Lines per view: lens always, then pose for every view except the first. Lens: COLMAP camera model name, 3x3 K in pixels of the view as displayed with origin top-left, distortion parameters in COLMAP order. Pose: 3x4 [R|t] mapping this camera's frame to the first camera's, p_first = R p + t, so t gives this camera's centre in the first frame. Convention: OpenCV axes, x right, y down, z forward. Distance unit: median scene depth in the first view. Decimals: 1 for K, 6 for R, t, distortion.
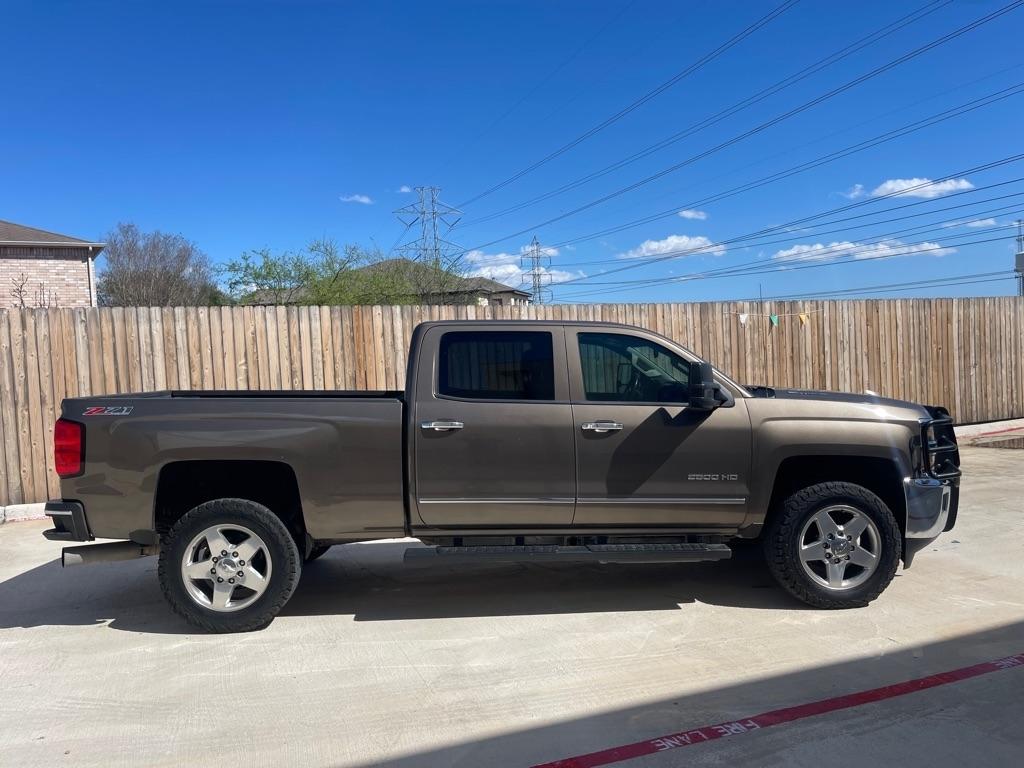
lens RADIAL K [[774.6, 0, 510.7], [0, 774.6, 385.3], [0, 0, 1]] dist [0.066532, -0.094415]
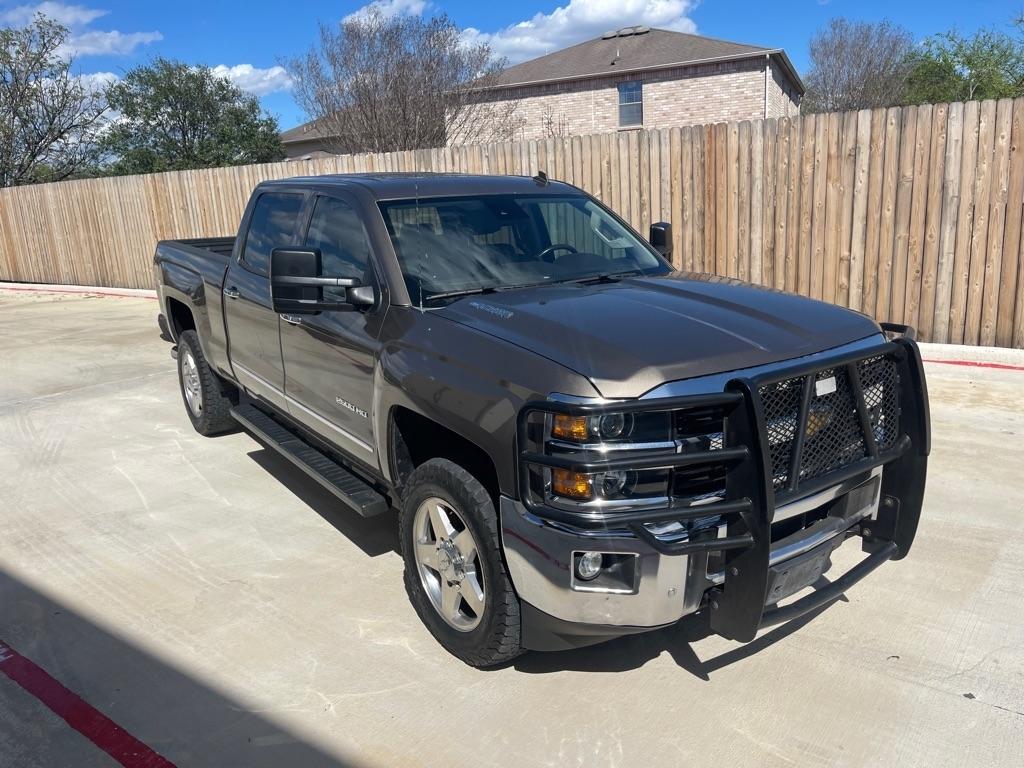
lens RADIAL K [[774.6, 0, 515.6], [0, 774.6, 387.8], [0, 0, 1]] dist [0.066532, -0.094415]
pose [[0.550094, 0.216598, -0.806525, 0.434625], [-0.009354, 0.967316, 0.253400, -0.039648], [0.835050, -0.131850, 0.534141, 0.346521]]
